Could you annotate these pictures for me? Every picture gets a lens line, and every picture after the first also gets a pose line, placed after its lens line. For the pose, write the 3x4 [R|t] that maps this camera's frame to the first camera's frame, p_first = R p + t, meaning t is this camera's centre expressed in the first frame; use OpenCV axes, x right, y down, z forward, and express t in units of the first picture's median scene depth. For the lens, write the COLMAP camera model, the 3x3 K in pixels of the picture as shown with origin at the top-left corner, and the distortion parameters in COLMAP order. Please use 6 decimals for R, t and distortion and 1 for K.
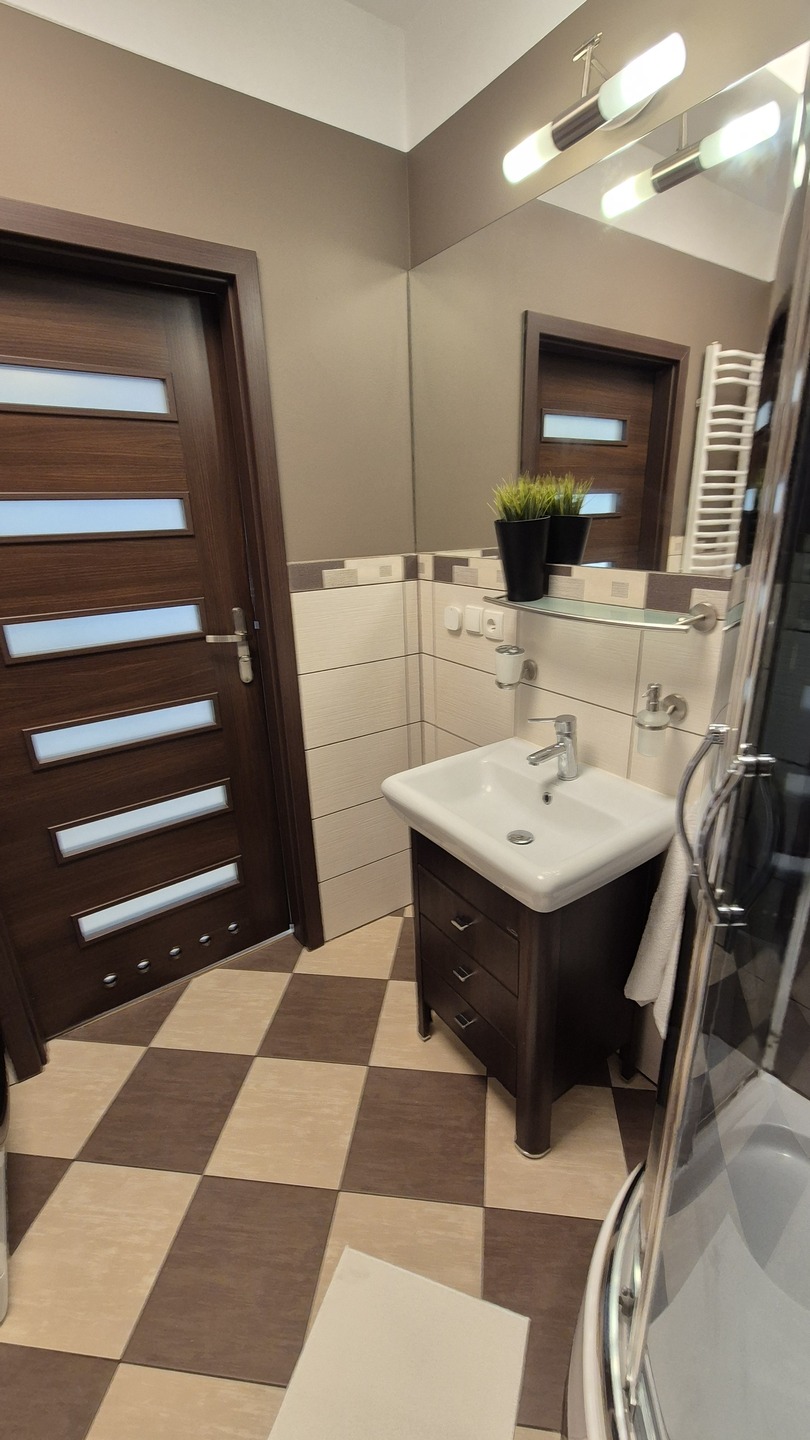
lens RADIAL K [[589.7, 0, 412.5], [0, 589.7, 716.7], [0, 0, 1]] dist [0.001901, 0.000059]
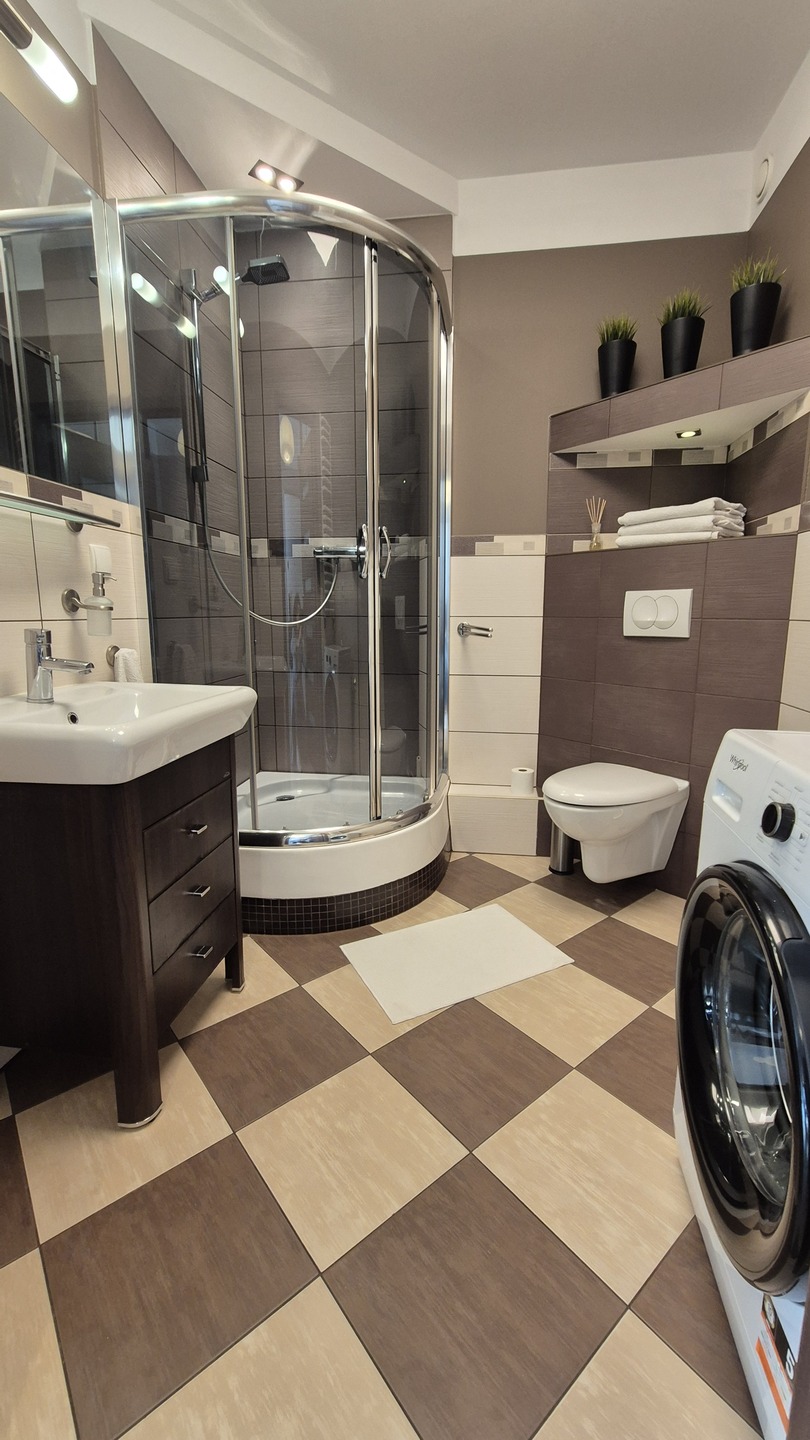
lens RADIAL K [[589.7, 0, 412.5], [0, 589.7, 716.7], [0, 0, 1]] dist [0.001901, 0.000059]
pose [[-0.724173, -0.092770, 0.683350, -0.734054], [0.241689, 0.893920, 0.377484, -0.075271], [-0.645879, 0.438522, -0.624931, 1.195986]]
